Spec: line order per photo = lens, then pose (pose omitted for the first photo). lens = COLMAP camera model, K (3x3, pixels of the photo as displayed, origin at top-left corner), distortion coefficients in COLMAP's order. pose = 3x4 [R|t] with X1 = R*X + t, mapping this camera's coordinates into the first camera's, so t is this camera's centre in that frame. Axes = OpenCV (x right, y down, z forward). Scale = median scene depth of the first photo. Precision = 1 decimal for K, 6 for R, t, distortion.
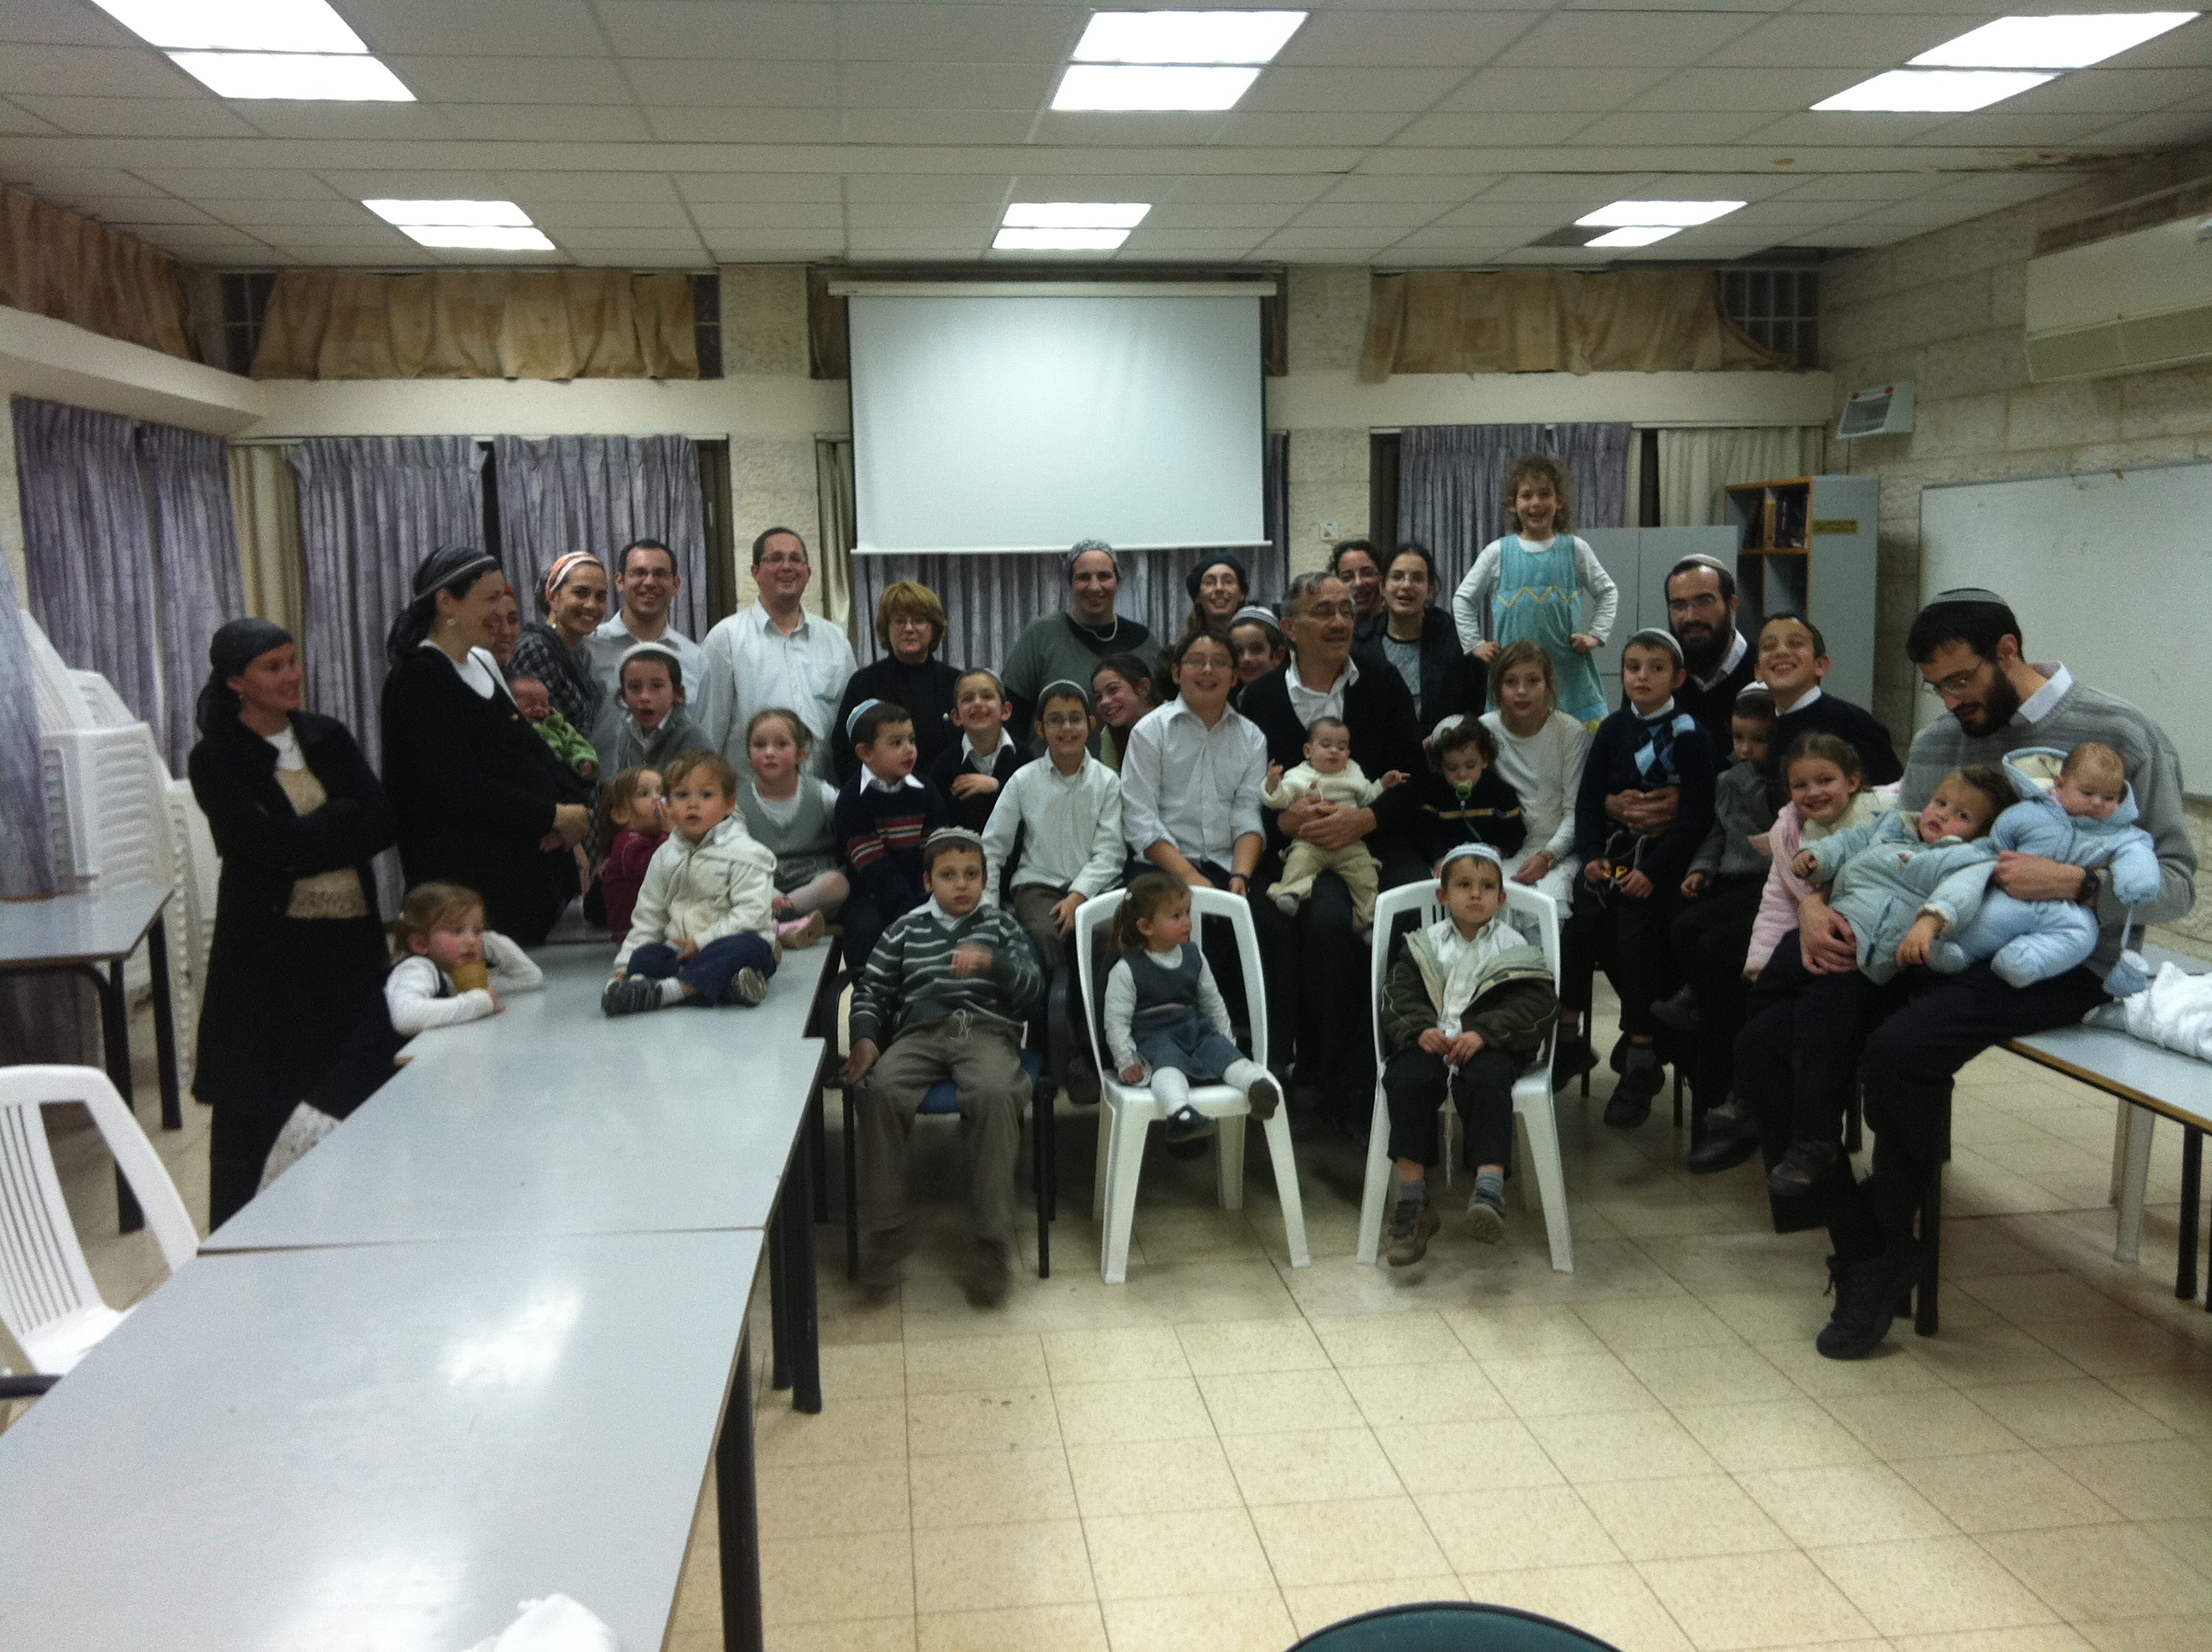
lens RADIAL K [[2045.2, 0, 1099.1], [0, 2045.2, 874.8], [0, 0, 1]] dist [0.005852, 0.000000]
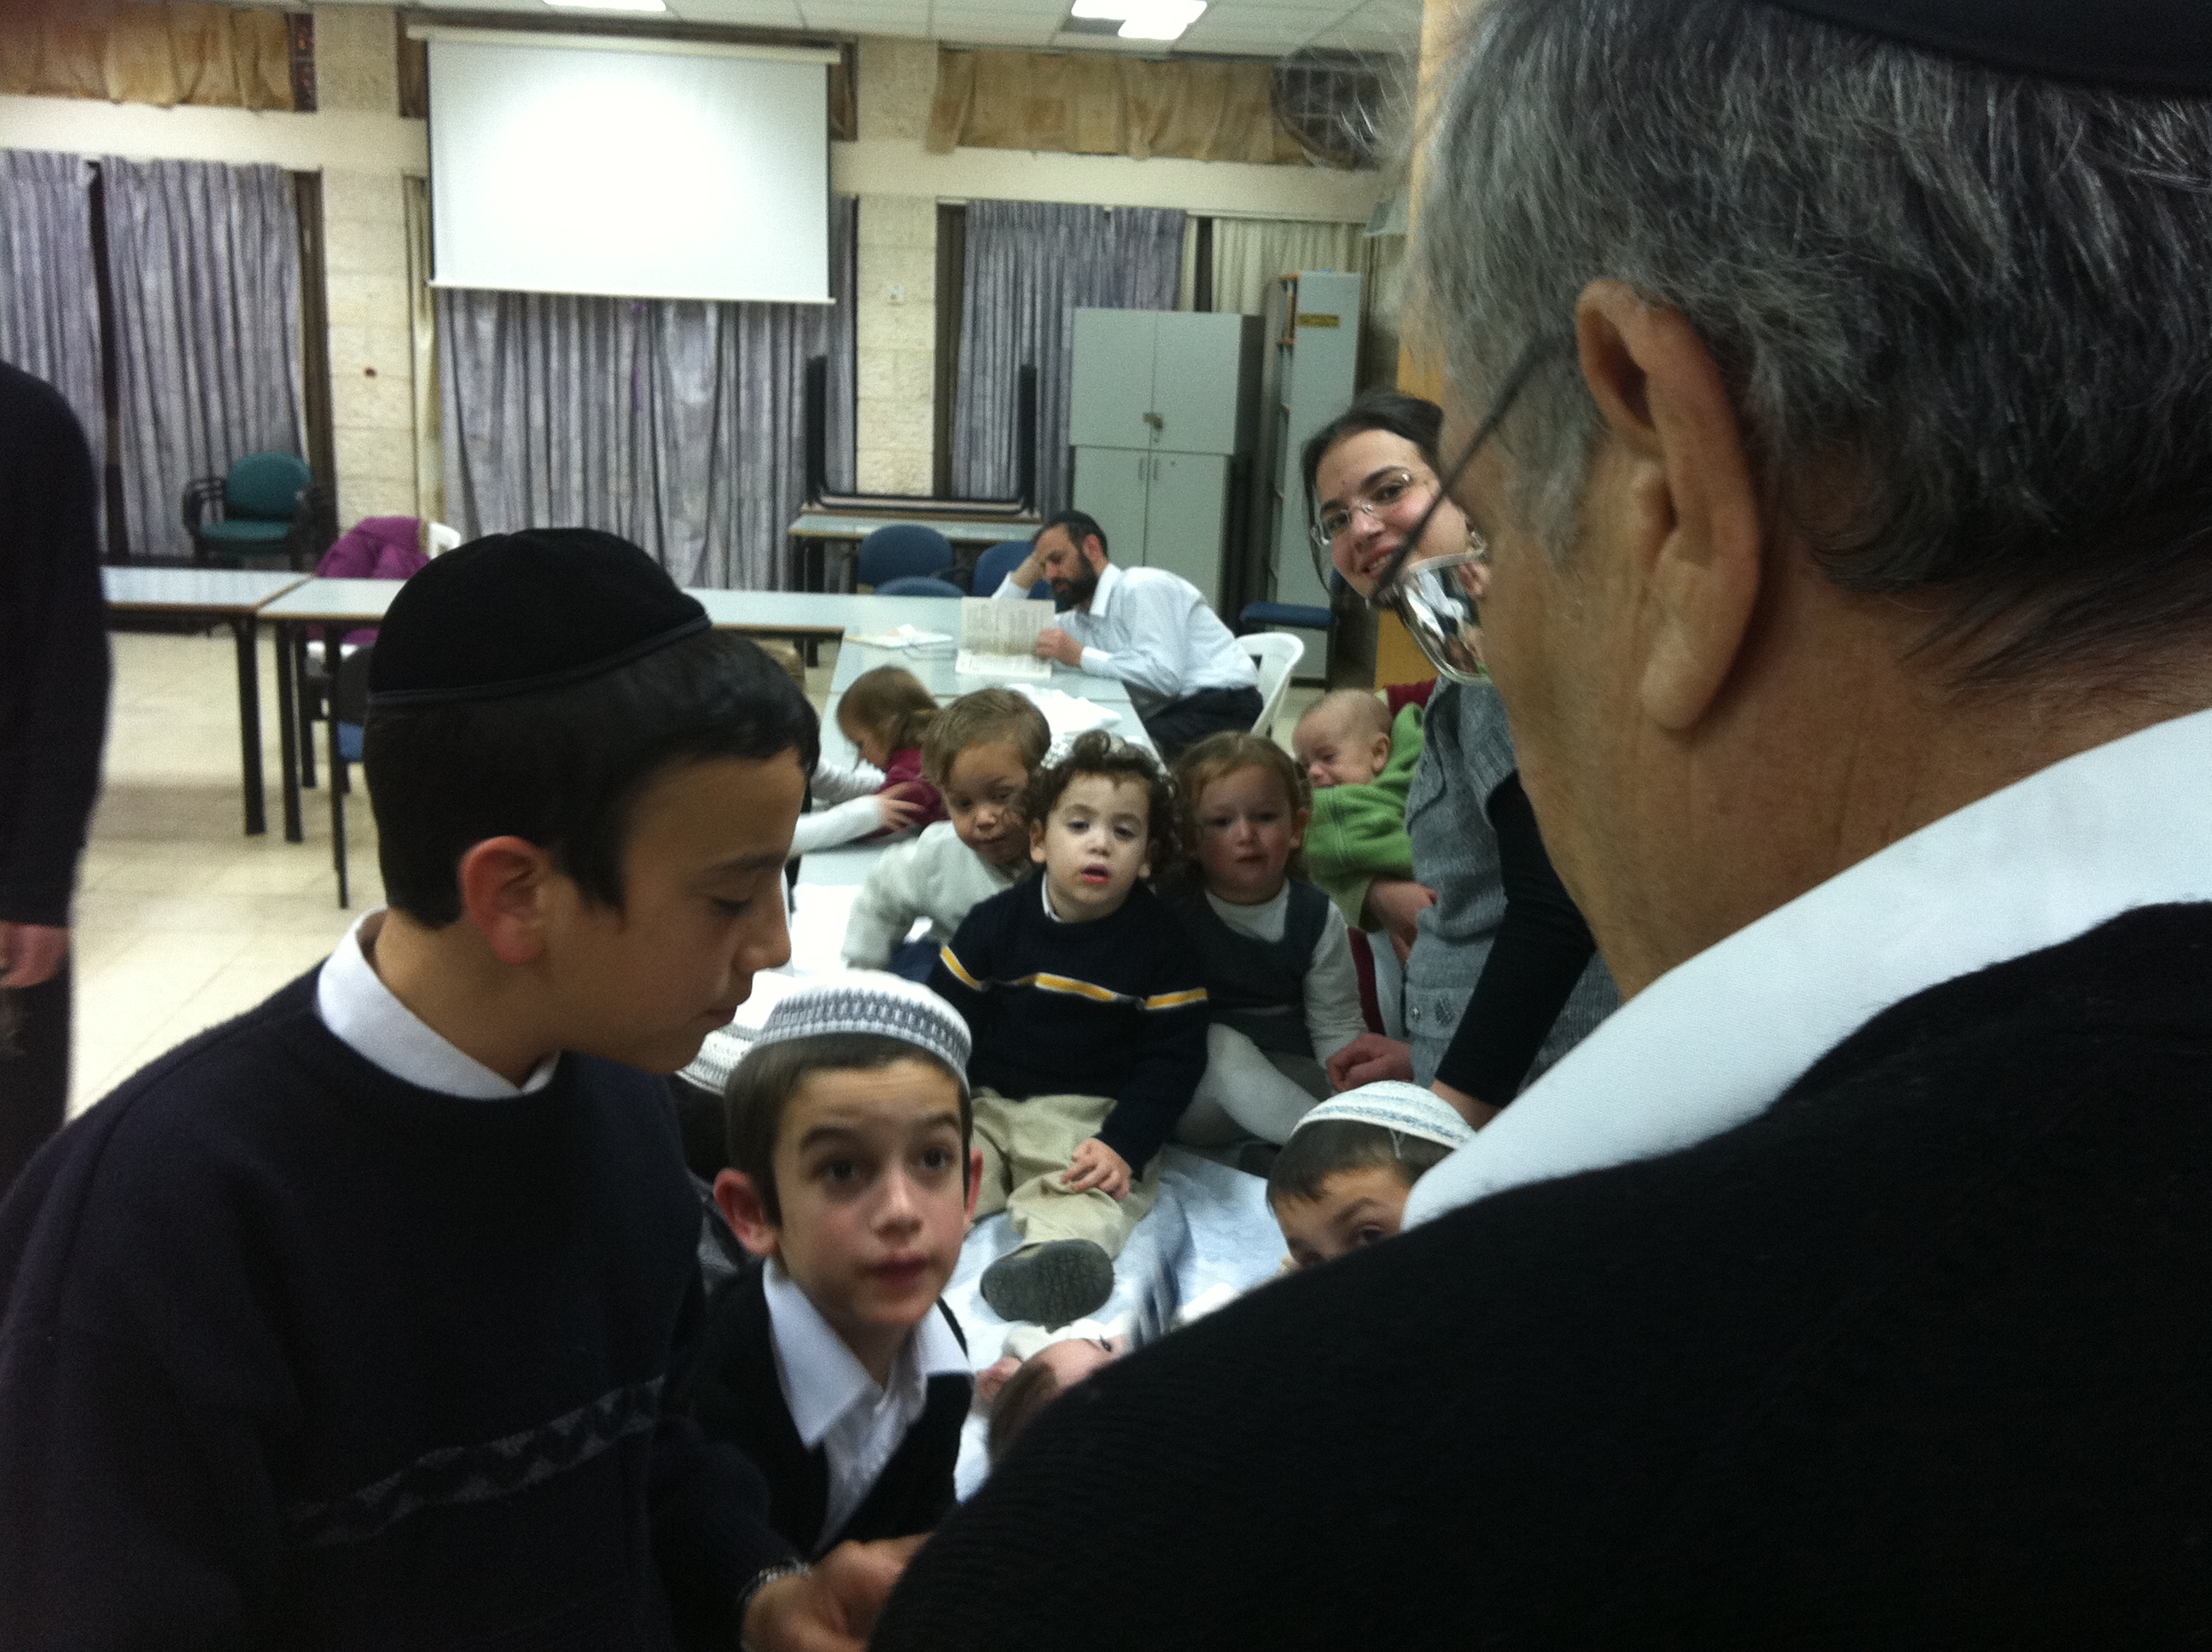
lens RADIAL K [[2045.2, 0, 1103.3], [0, 2045.2, 850.1], [0, 0, 1]] dist [0.005852, 0.000000]
pose [[0.997691, 0.066839, -0.012010, 0.265849], [-0.065328, 0.992937, 0.099042, 0.007734], [0.018545, -0.098029, 0.995011, -0.096851]]
